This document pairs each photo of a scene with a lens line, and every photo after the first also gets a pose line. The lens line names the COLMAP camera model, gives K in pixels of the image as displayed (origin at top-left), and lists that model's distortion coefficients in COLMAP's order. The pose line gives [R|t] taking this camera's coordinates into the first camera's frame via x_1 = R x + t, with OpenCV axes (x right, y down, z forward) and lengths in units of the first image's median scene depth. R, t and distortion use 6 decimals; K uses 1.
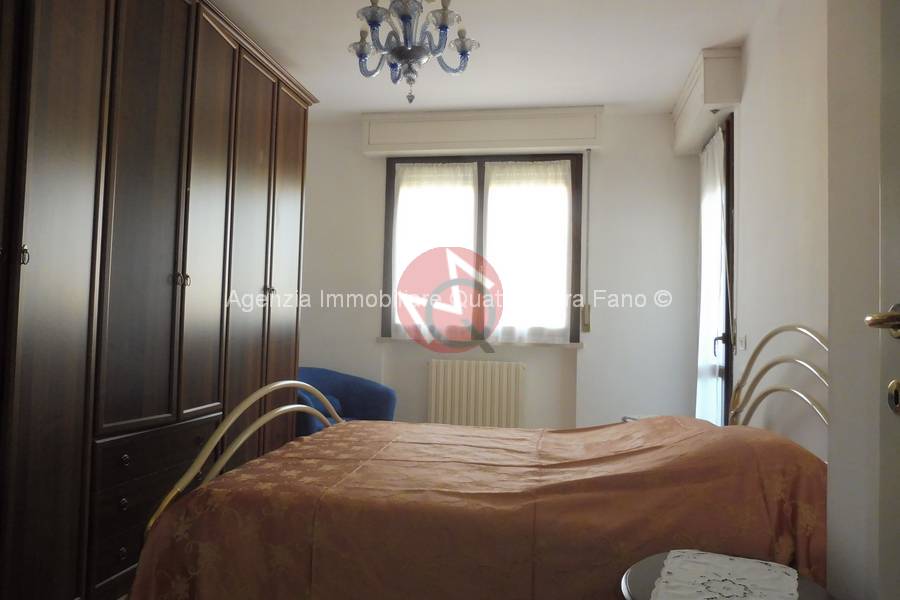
lens RADIAL K [[642.3, 0, 450.8], [0, 642.3, 300.0], [0, 0, 1]] dist [0.013607, -0.000478]
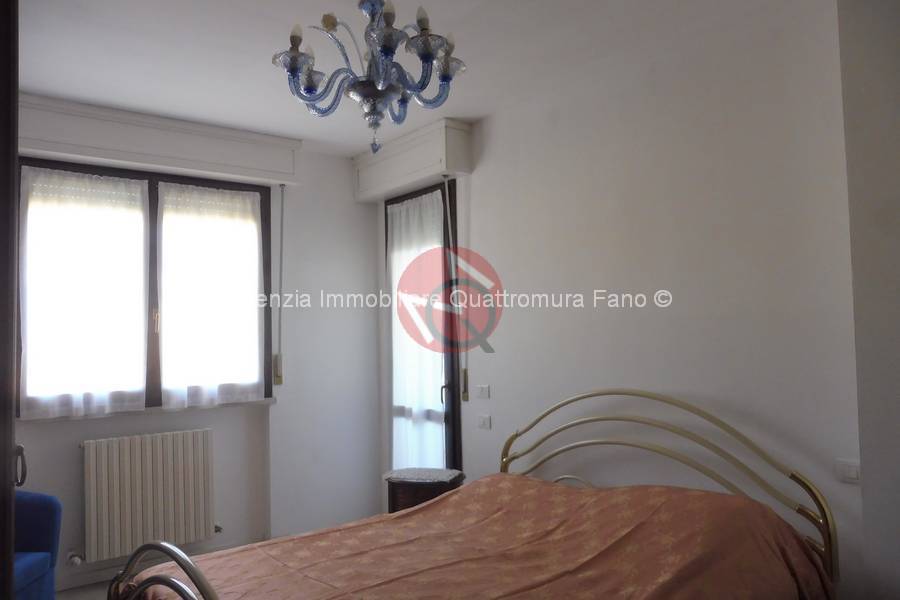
lens RADIAL K [[642.3, 0, 450.4], [0, 642.3, 300.0], [0, 0, 1]] dist [0.013607, -0.000478]
pose [[0.711036, 0.003366, 0.703148, -0.255345], [0.007724, 0.999891, -0.012598, -0.056036], [-0.703113, 0.014389, 0.710932, 0.182340]]
